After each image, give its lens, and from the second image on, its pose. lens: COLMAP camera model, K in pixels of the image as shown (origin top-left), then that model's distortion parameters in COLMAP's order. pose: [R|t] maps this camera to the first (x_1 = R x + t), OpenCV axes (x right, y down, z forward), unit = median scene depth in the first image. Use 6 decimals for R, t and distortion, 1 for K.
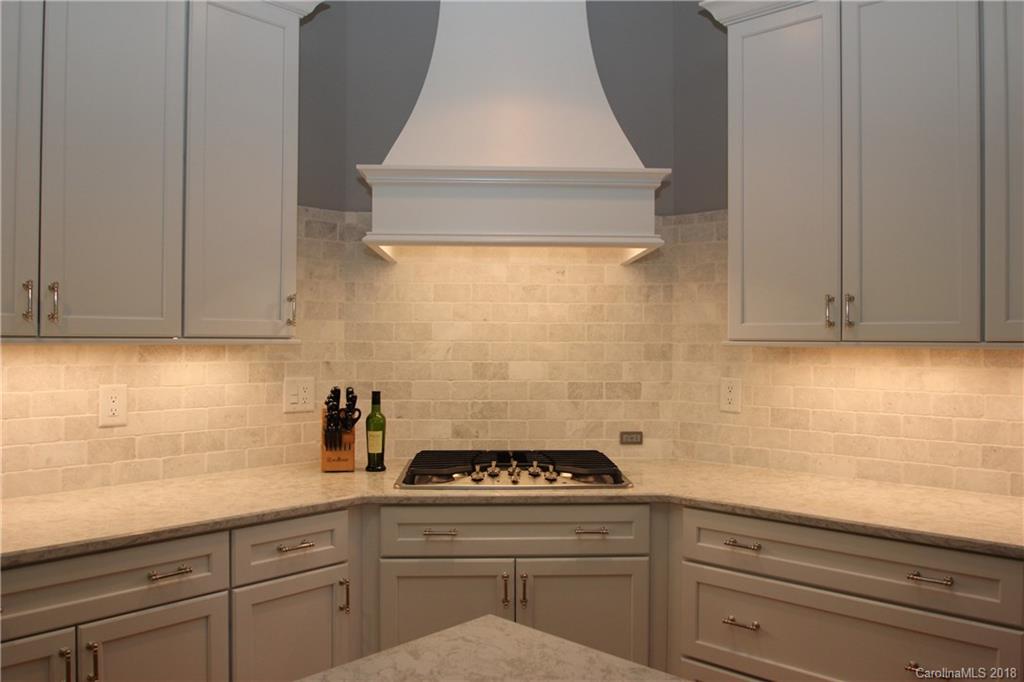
lens RADIAL K [[779.0, 0, 517.5], [0, 779.0, 343.1], [0, 0, 1]] dist [-0.041836, -0.000507]
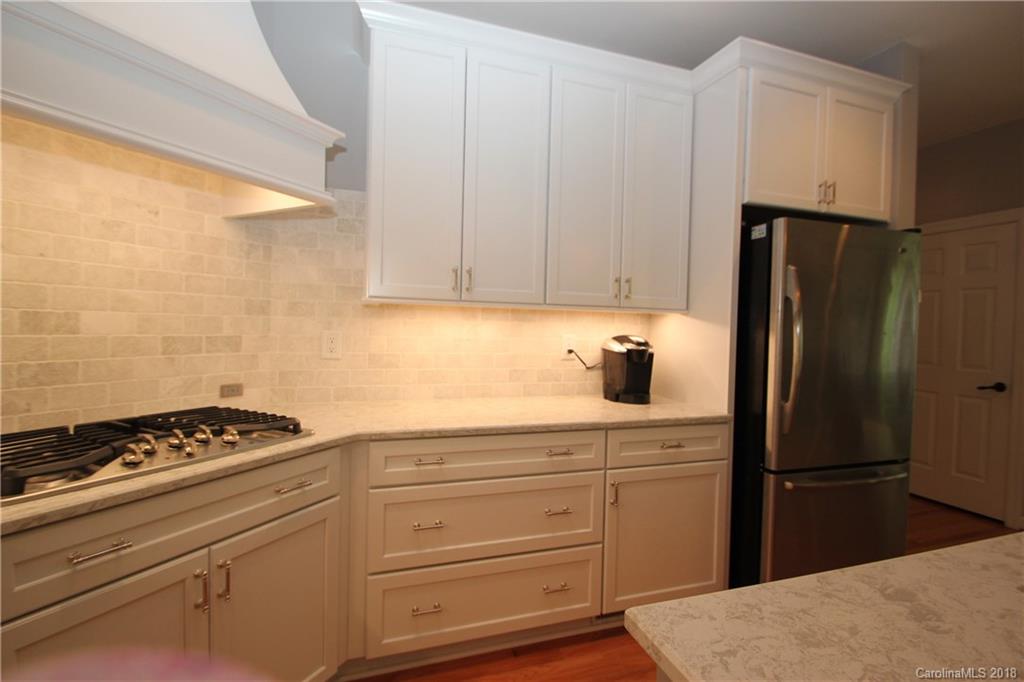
lens RADIAL K [[474.2, 0, 515.2], [0, 474.2, 336.1], [0, 0, 1]] dist [-0.000333, -0.007480]
pose [[0.492252, -0.010237, 0.870392, -0.254406], [-0.017020, 0.999626, 0.021383, 0.037620], [-0.870286, -0.025340, 0.491894, 0.448998]]
